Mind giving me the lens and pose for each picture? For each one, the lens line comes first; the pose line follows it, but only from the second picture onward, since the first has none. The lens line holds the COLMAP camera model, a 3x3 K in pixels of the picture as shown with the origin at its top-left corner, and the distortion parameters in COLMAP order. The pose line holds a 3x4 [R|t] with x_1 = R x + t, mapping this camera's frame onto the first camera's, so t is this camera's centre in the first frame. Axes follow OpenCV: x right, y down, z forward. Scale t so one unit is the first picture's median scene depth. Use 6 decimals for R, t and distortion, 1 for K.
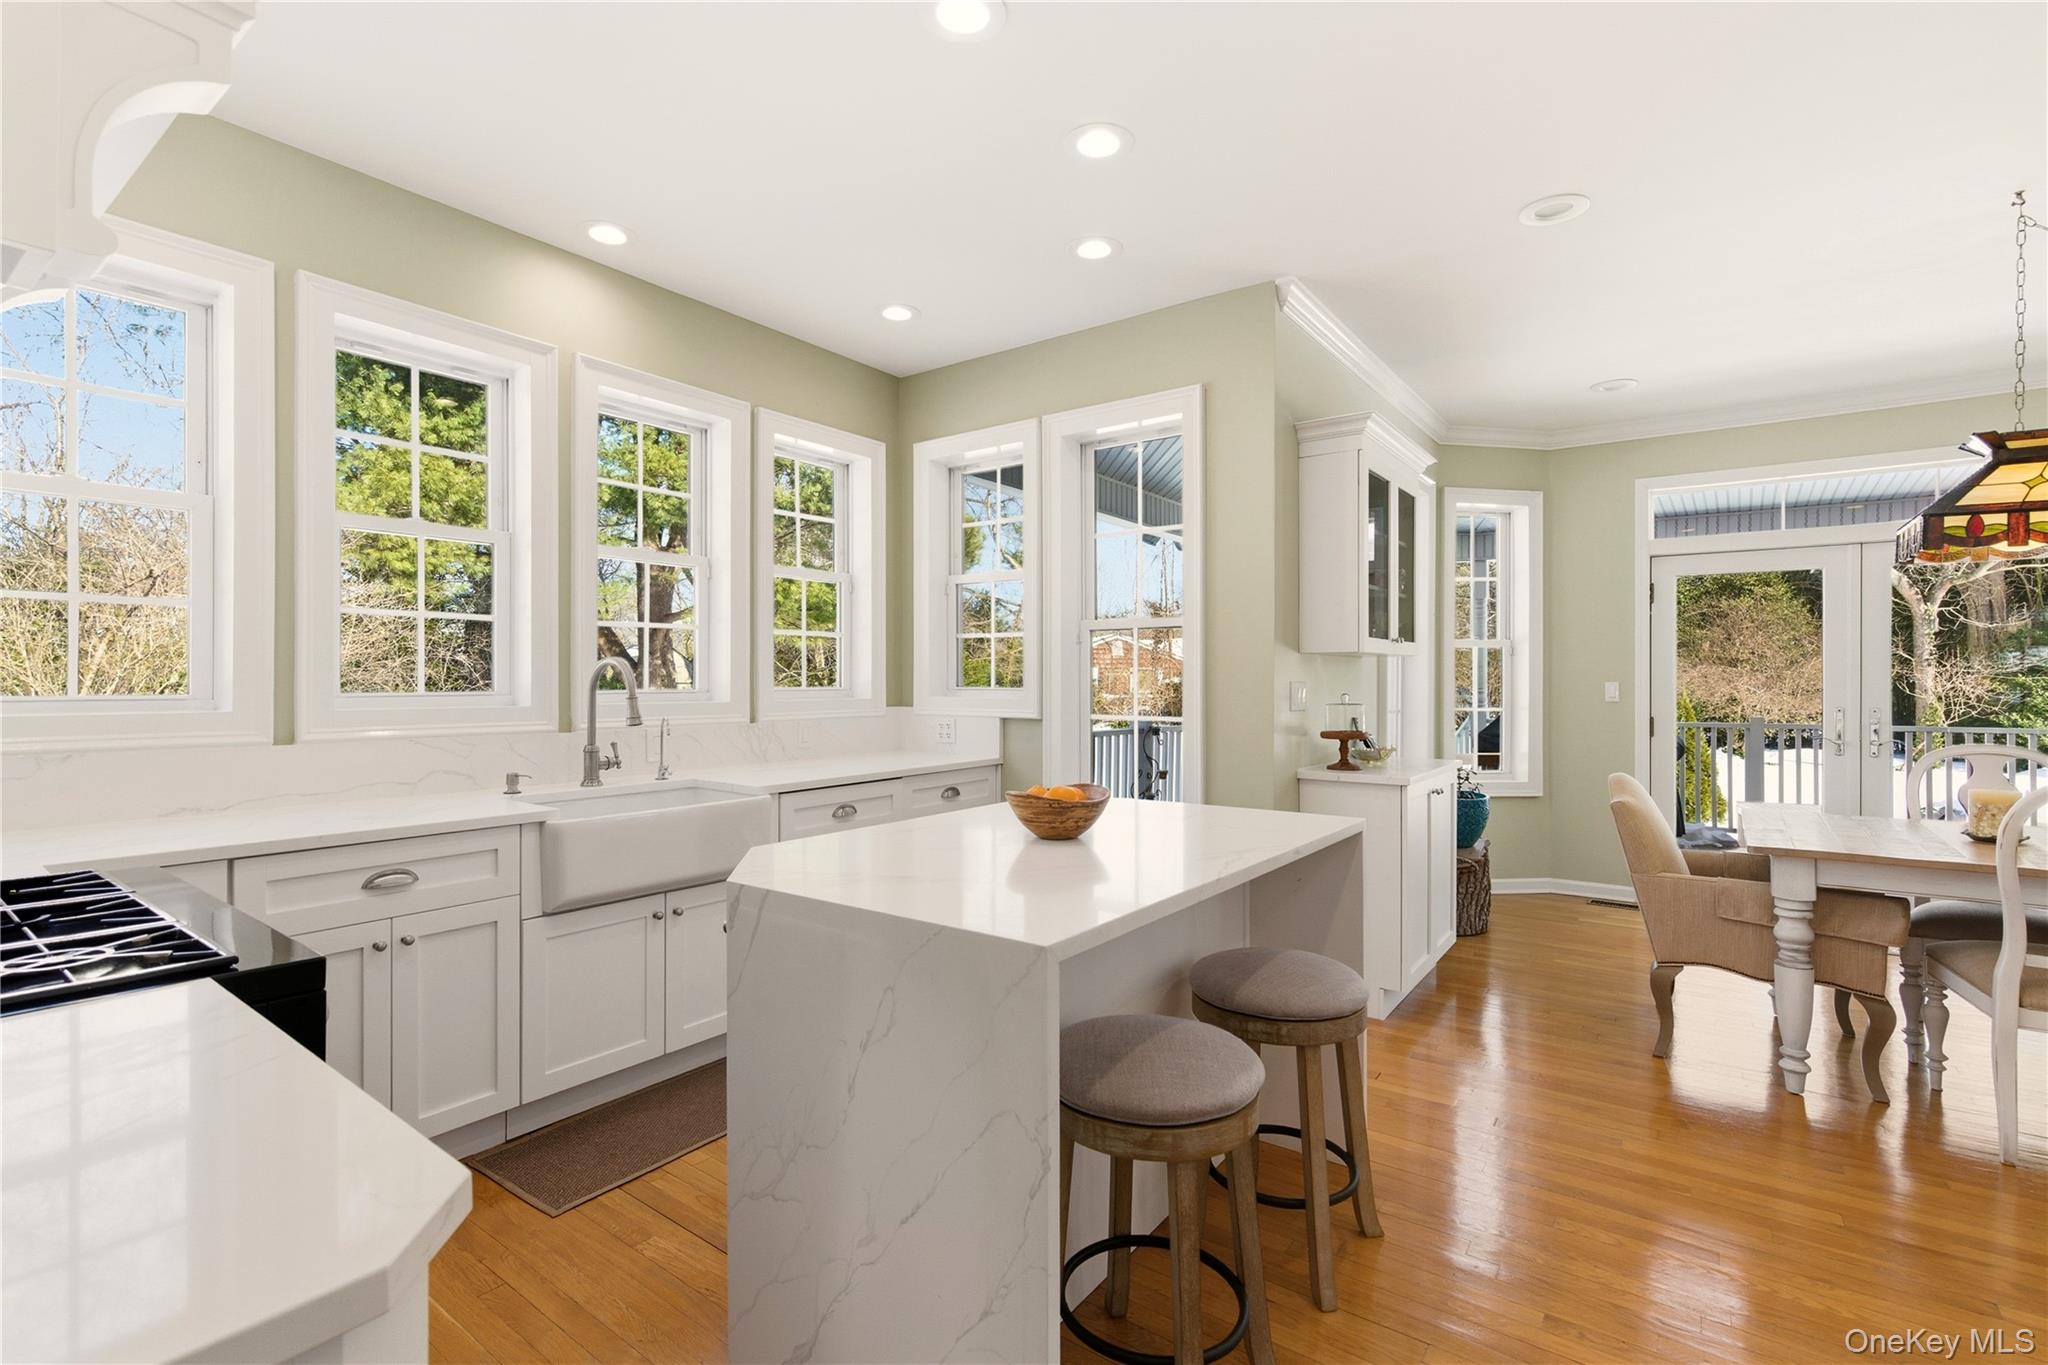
lens RADIAL K [[917.7, 0, 1018.4], [0, 917.7, 684.9], [0, 0, 1]] dist [-0.000318, 0.000093]
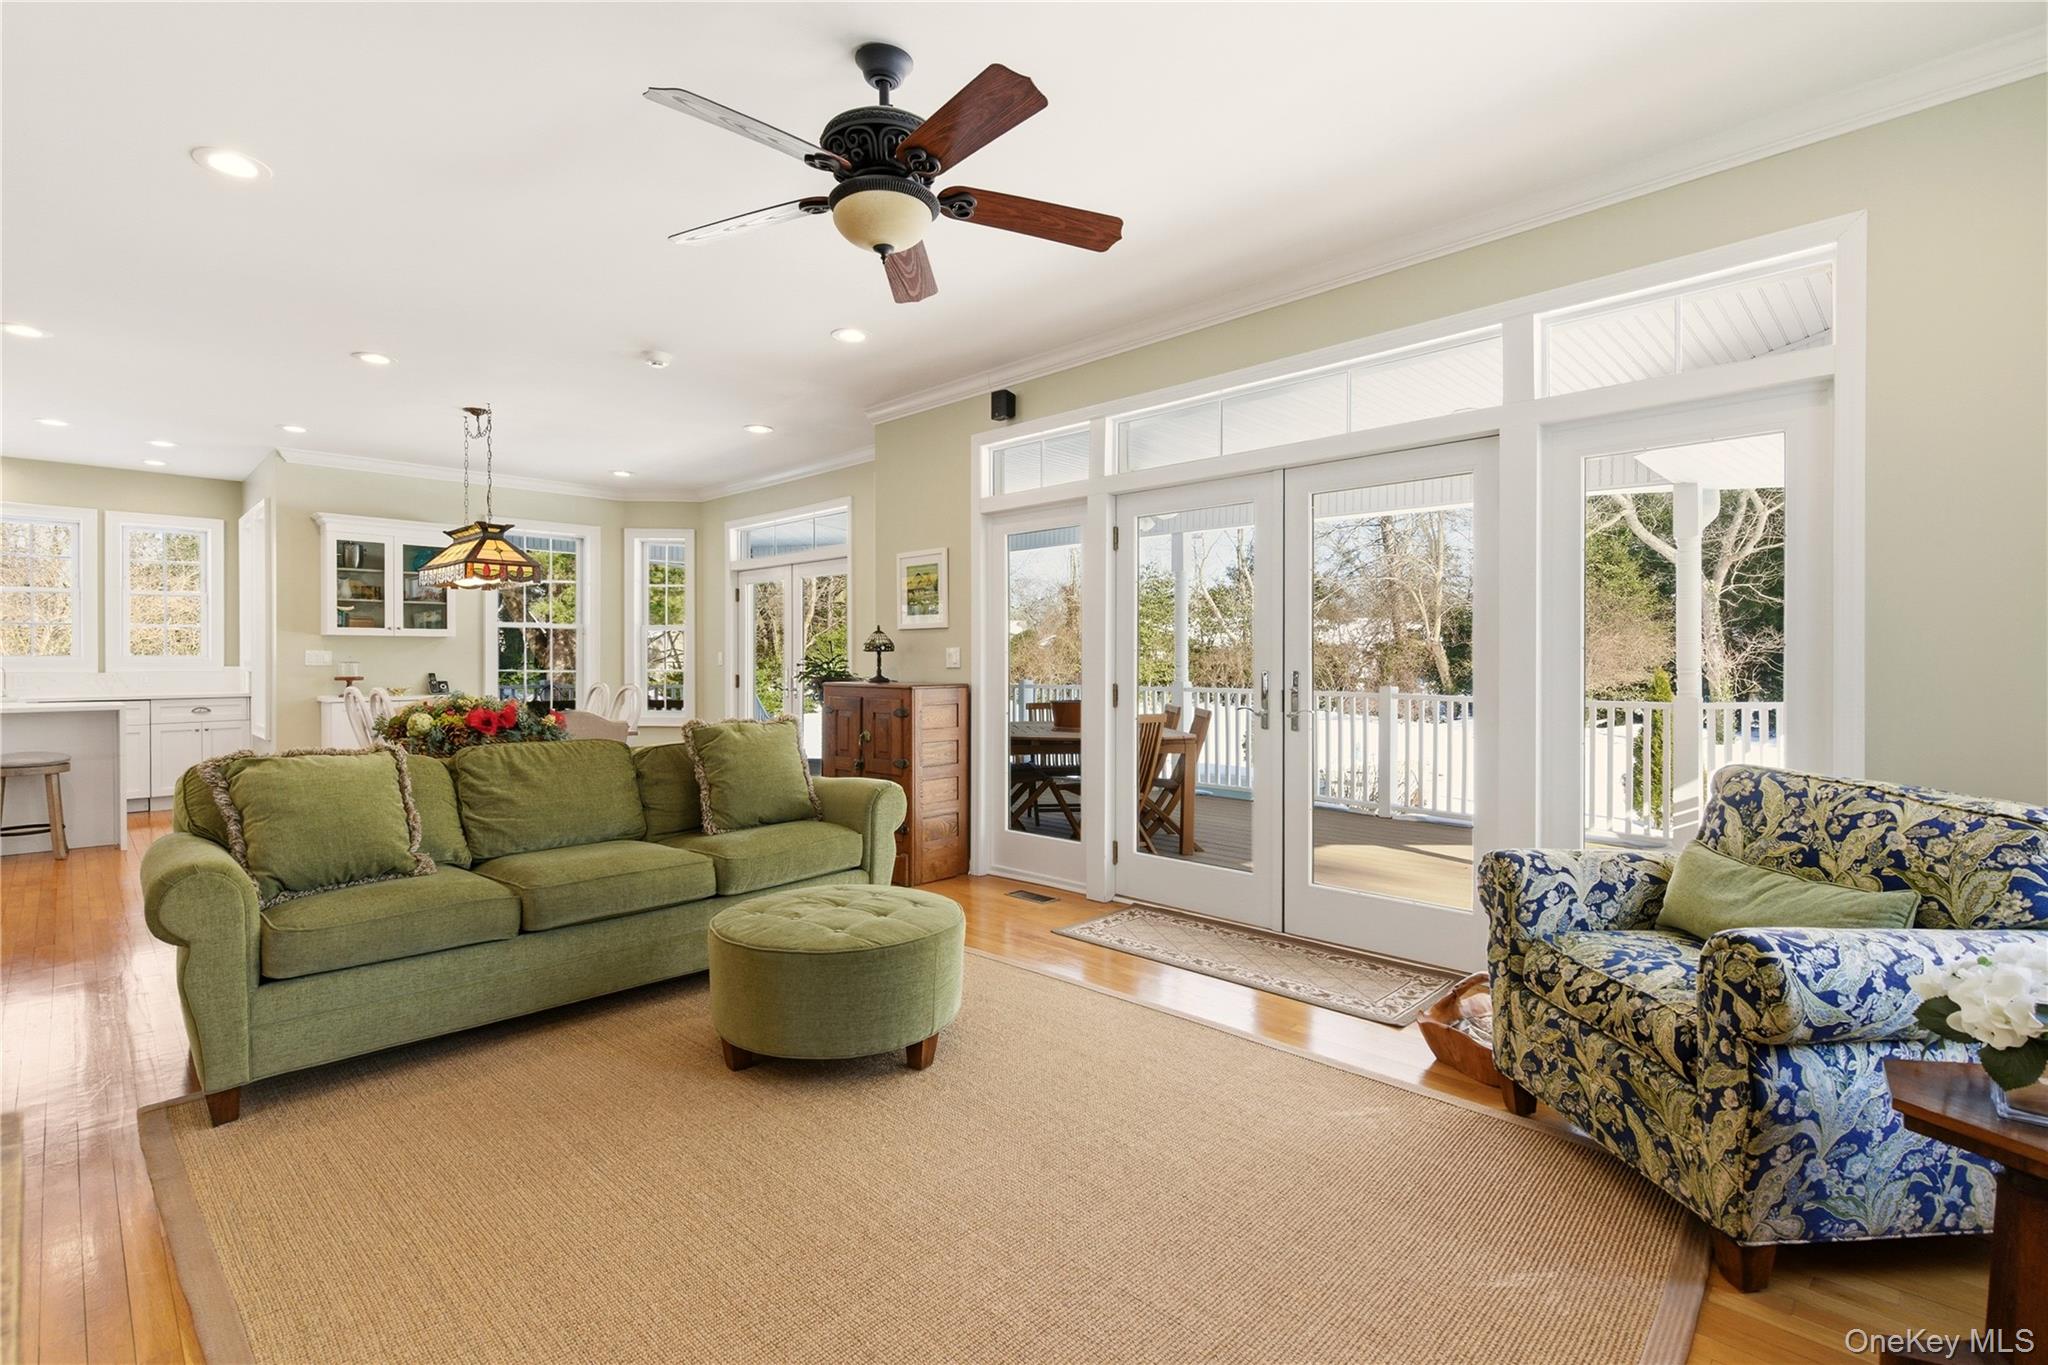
lens RADIAL K [[933.4, 0, 1021.4], [0, 933.4, 666.6], [0, 0, 1]] dist [-0.006341, -0.000614]
pose [[0.989929, 0.001806, -0.141553, 1.966133], [-0.001542, 0.999997, 0.001978, 0.023274], [0.141556, -0.001740, 0.989929, -0.686083]]
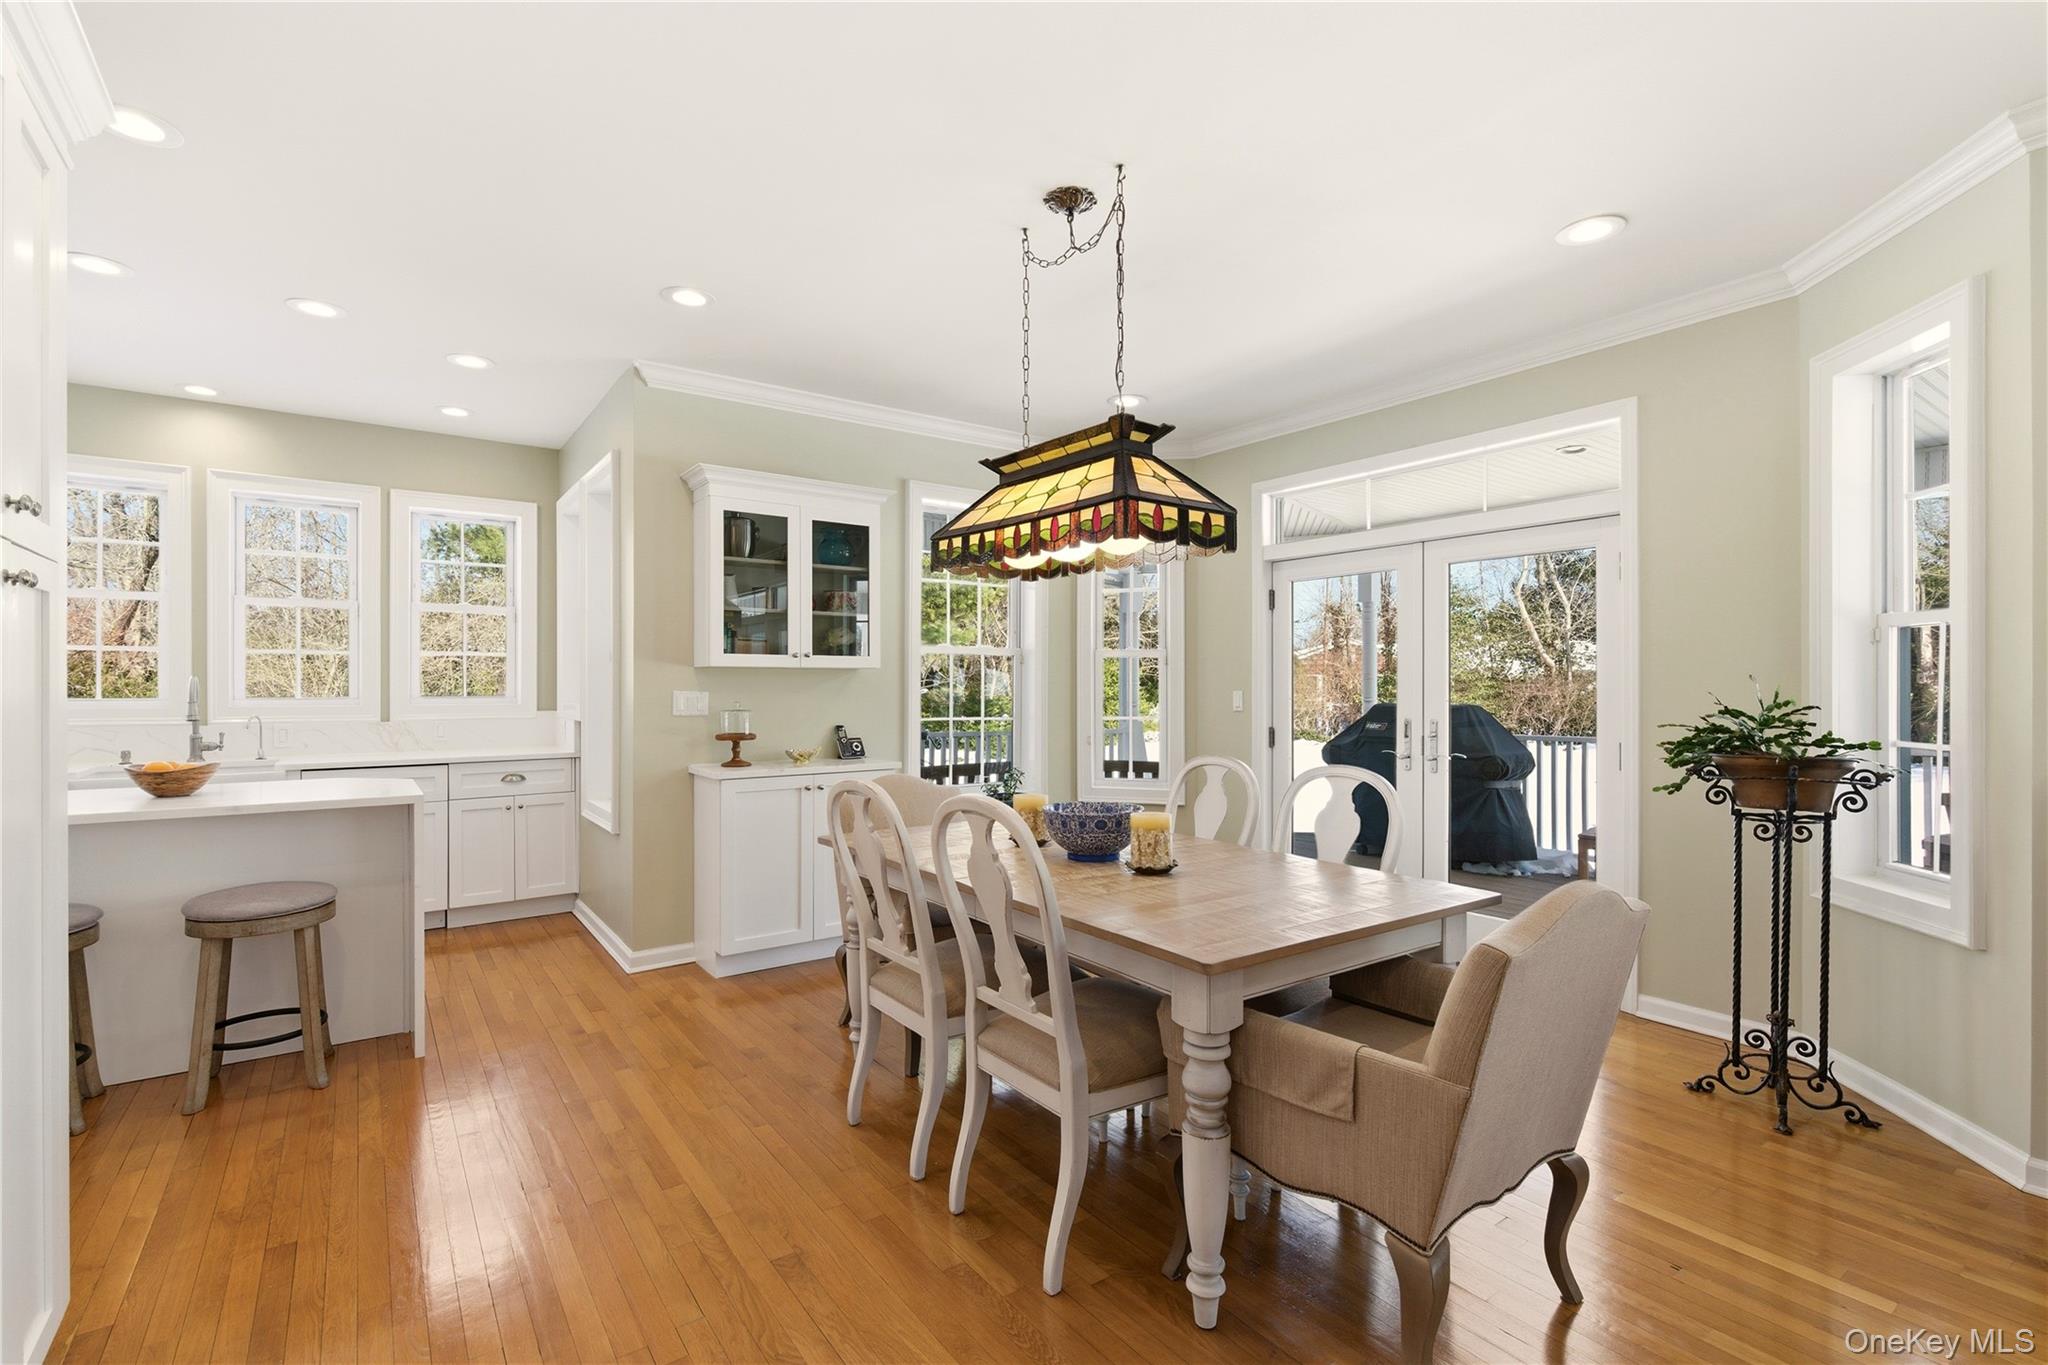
lens RADIAL K [[917.7, 0, 1018.4], [0, 917.7, 684.9], [0, 0, 1]] dist [-0.000318, 0.000093]
pose [[0.949626, -0.001032, -0.313384, 1.048848], [-0.000090, 0.999994, -0.003566, -0.007521], [0.313386, 0.003414, 0.949620, 0.005232]]
